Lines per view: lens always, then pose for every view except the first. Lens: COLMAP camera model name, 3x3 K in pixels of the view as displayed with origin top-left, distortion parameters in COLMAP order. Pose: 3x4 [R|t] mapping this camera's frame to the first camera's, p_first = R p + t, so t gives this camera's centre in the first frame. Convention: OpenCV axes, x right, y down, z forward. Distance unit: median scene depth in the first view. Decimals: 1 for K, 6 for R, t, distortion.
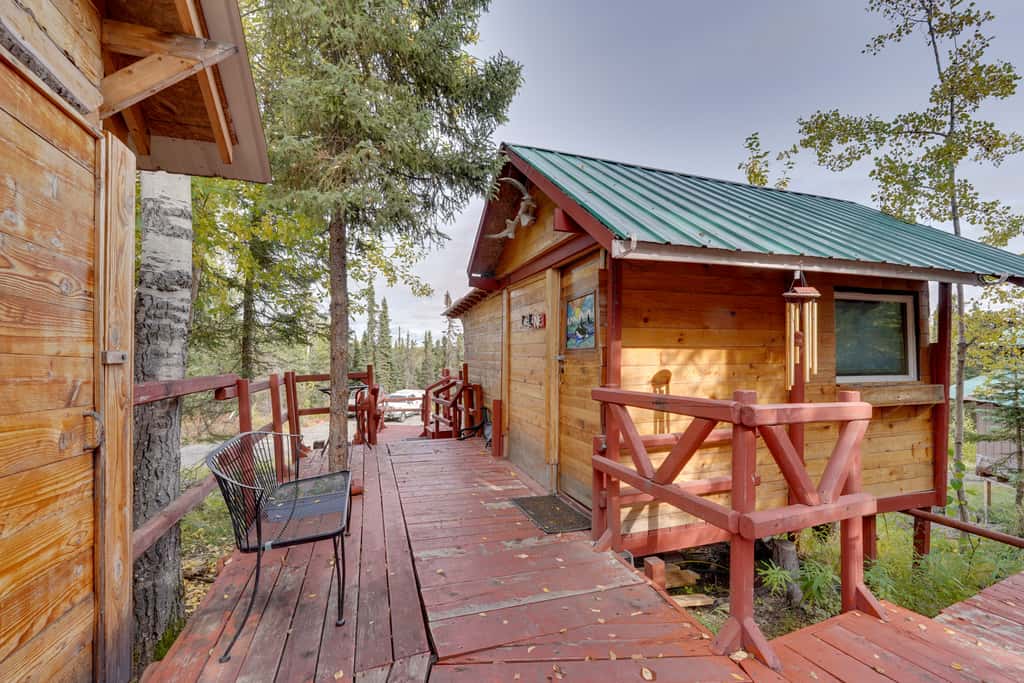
lens RADIAL K [[466.0, 0, 522.6], [0, 466.0, 345.3], [0, 0, 1]] dist [-0.000500, -0.000474]
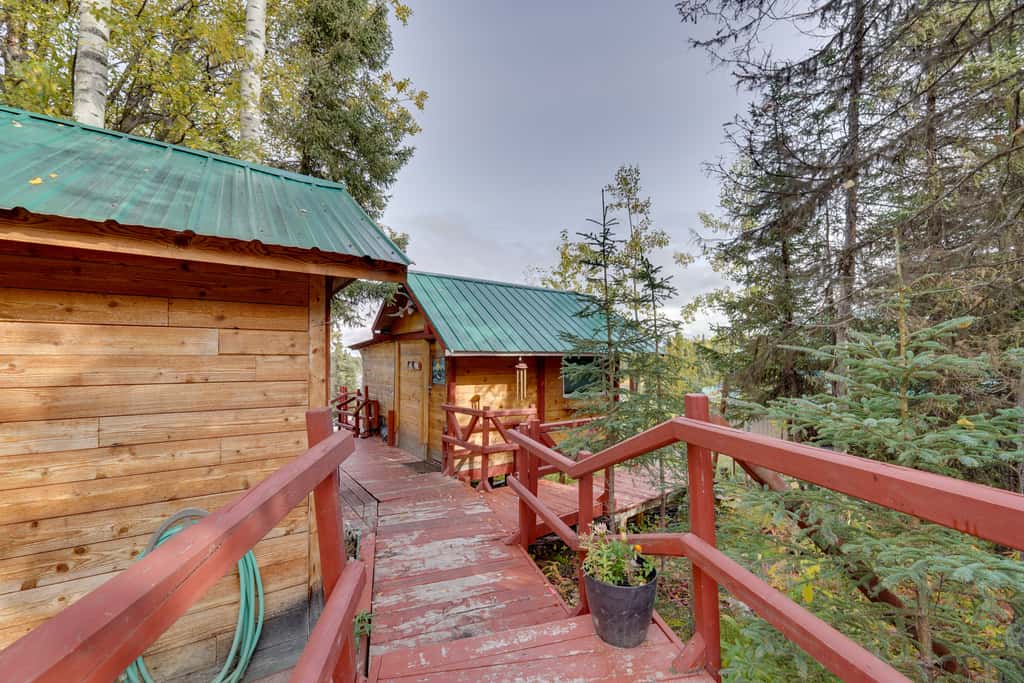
lens RADIAL K [[466.0, 0, 522.6], [0, 466.0, 345.3], [0, 0, 1]] dist [-0.000500, -0.000474]
pose [[0.969211, 0.003345, 0.246211, -0.020464], [0.000000, 0.999908, -0.013585, -0.140099], [-0.246233, 0.013167, 0.969121, -1.090990]]
